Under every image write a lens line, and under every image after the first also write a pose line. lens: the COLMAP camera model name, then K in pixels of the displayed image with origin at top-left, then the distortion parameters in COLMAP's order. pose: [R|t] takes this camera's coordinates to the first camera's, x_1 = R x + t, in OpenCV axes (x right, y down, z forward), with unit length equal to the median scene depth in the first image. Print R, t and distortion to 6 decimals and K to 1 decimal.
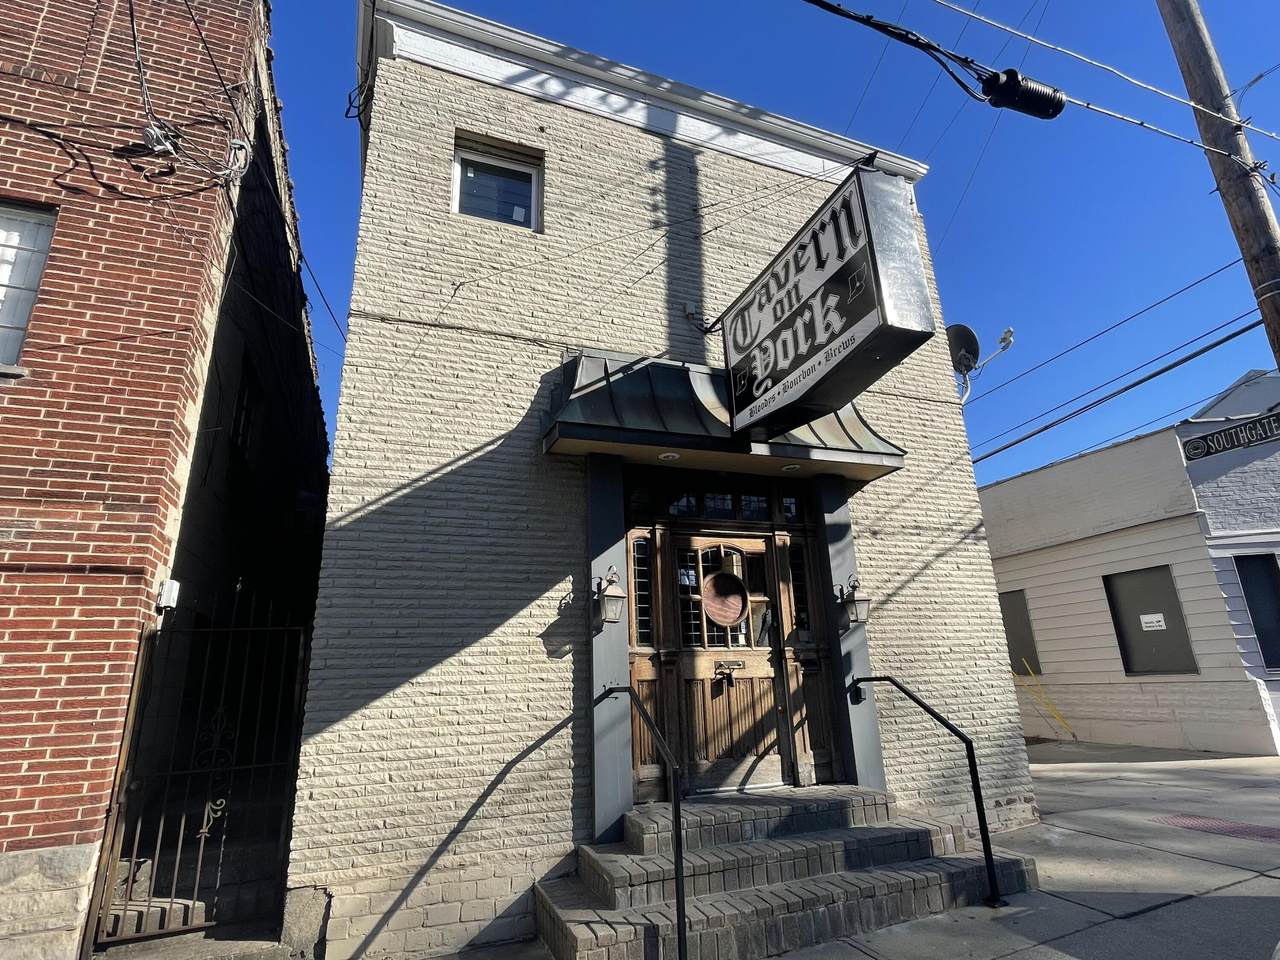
lens RADIAL K [[649.9, 0, 641.9], [0, 649.9, 481.5], [0, 0, 1]] dist [0.000063, -0.002676]
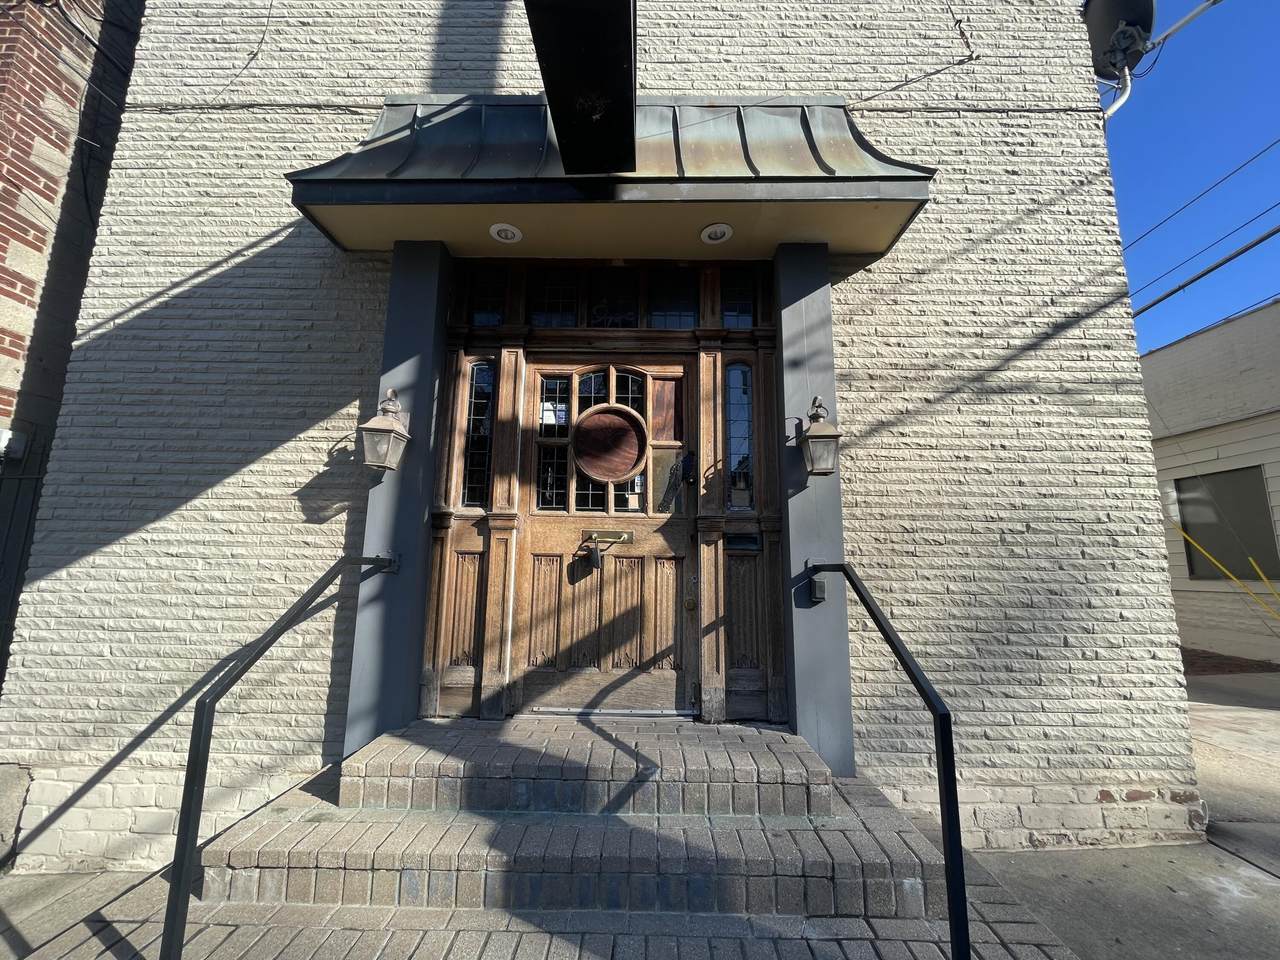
lens RADIAL K [[513.6, 0, 642.1], [0, 513.6, 480.1], [0, 0, 1]] dist [-0.004510, 0.000492]
pose [[0.929395, -0.011718, -0.368902, 0.383182], [0.063075, 0.989835, 0.127465, 0.163013], [0.363658, -0.141734, 0.920687, 0.546584]]
